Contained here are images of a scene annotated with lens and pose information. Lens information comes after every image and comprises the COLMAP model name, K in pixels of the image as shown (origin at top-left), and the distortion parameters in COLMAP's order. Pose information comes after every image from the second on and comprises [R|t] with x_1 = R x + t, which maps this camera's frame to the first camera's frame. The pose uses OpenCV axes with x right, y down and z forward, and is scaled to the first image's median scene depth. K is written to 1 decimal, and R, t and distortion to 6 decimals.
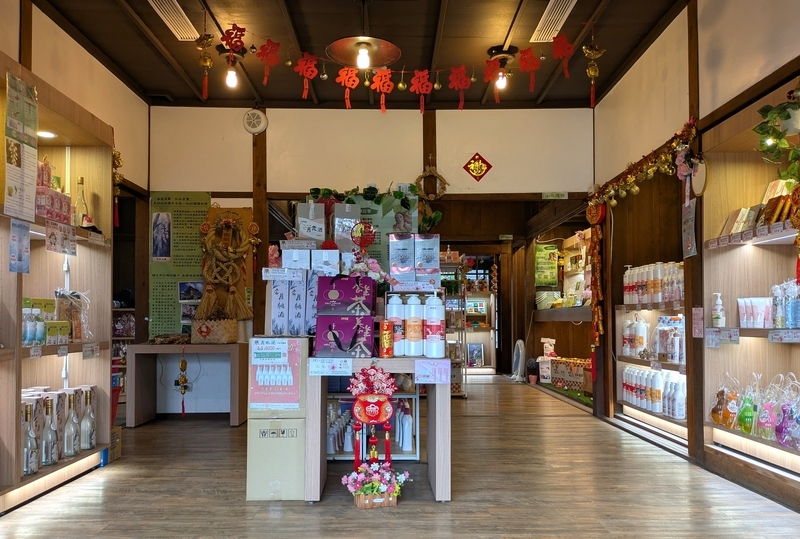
lens RADIAL K [[577.2, 0, 402.4], [0, 577.2, 270.5], [0, 0, 1]] dist [0.007679, 0.000403]
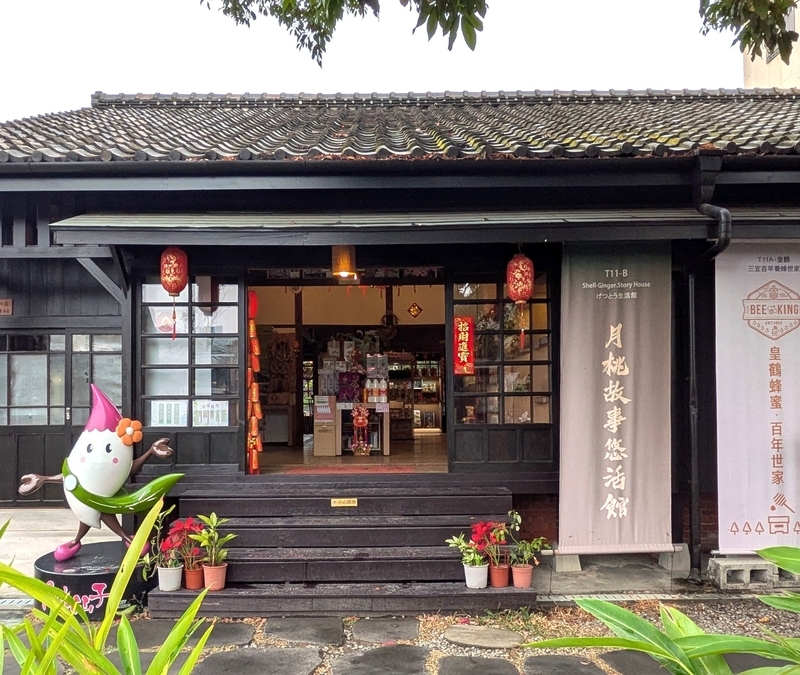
lens RADIAL K [[1027.3, 0, 399.0], [0, 1027.3, 337.9], [0, 0, 1]] dist [-0.022086, 0.000000]
pose [[0.999974, -0.005338, -0.004825, 0.141068], [0.005355, 0.999979, 0.003539, -0.153078], [0.004806, -0.003564, 0.999982, -3.467865]]
